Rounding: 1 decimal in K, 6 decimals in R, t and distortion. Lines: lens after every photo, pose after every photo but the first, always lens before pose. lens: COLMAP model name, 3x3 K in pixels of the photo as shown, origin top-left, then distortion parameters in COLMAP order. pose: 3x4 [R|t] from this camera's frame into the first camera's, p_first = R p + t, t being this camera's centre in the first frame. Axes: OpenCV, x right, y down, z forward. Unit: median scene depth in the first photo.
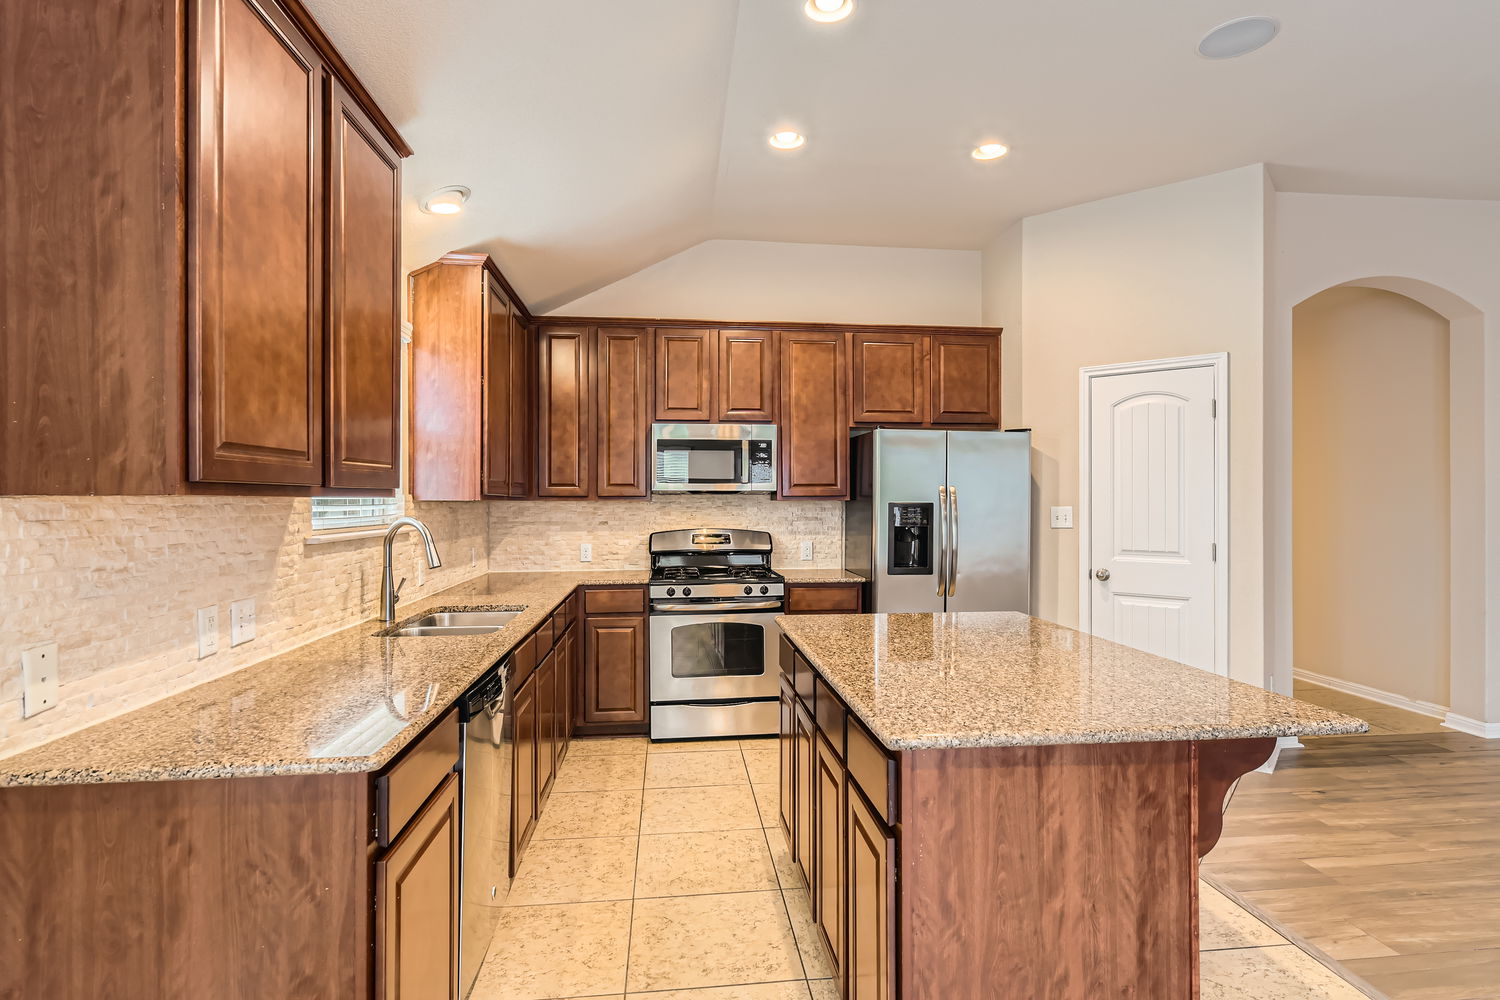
lens RADIAL K [[782.6, 0, 750.0], [0, 782.6, 500.0], [0, 0, 1]] dist [-0.001847, 0.000043]
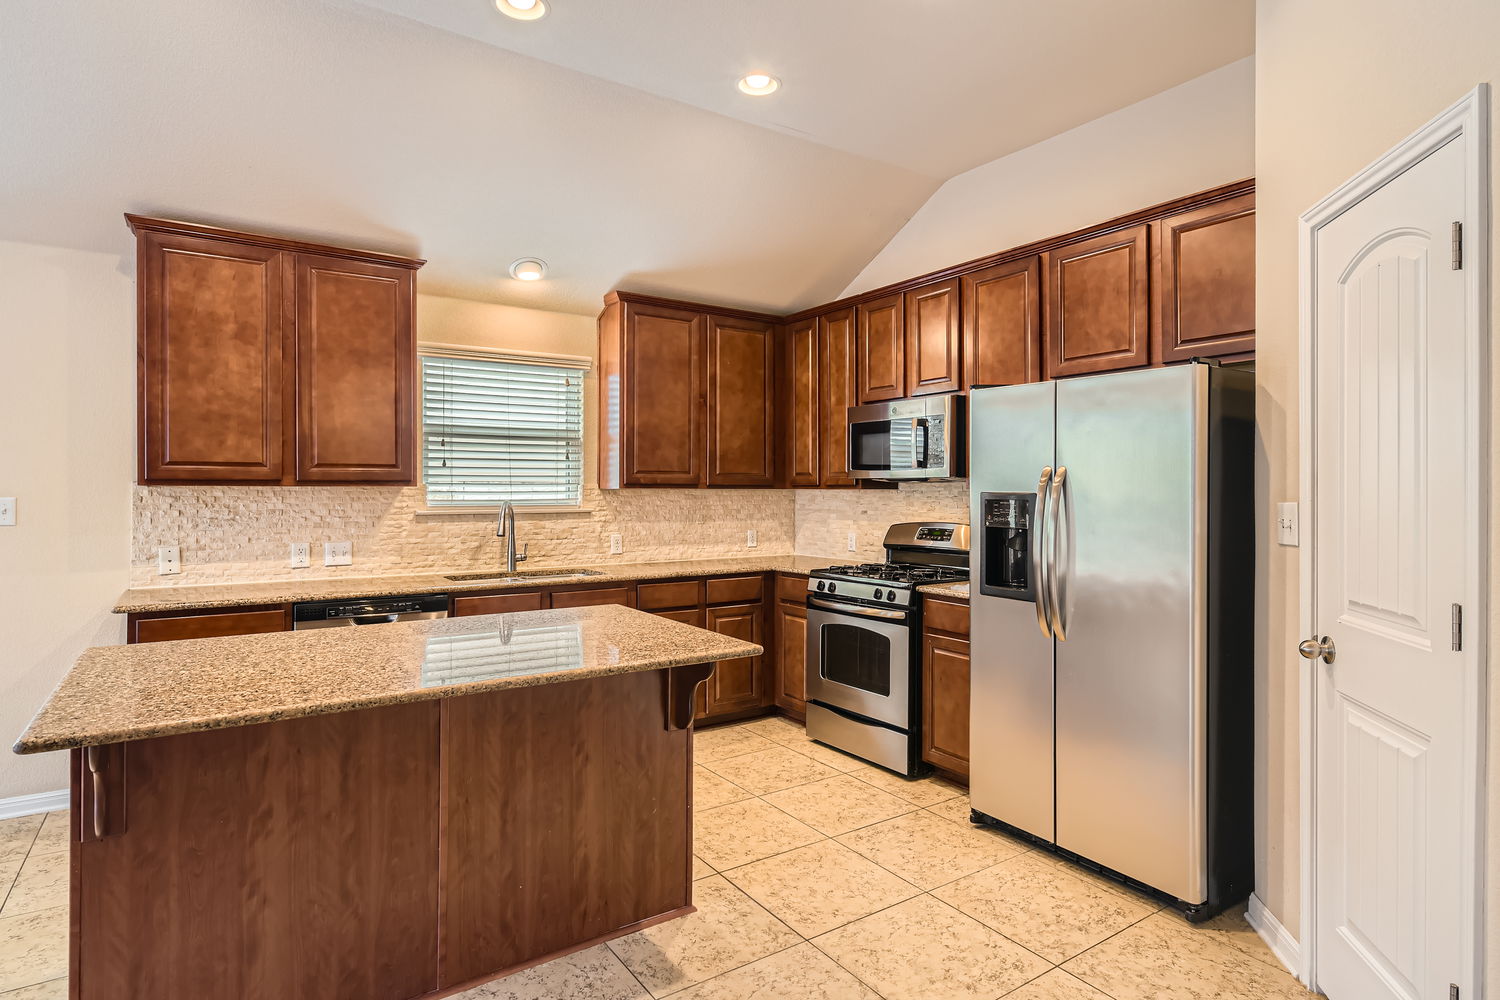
lens RADIAL K [[797.2, 0, 752.8], [0, 797.2, 491.0], [0, 0, 1]] dist [-0.000269, 0.000180]
pose [[0.467417, 0.002756, -0.884032, 0.662220], [-0.001302, 0.999996, 0.002429, 0.000653], [0.884036, 0.000016, 0.467419, 0.444298]]
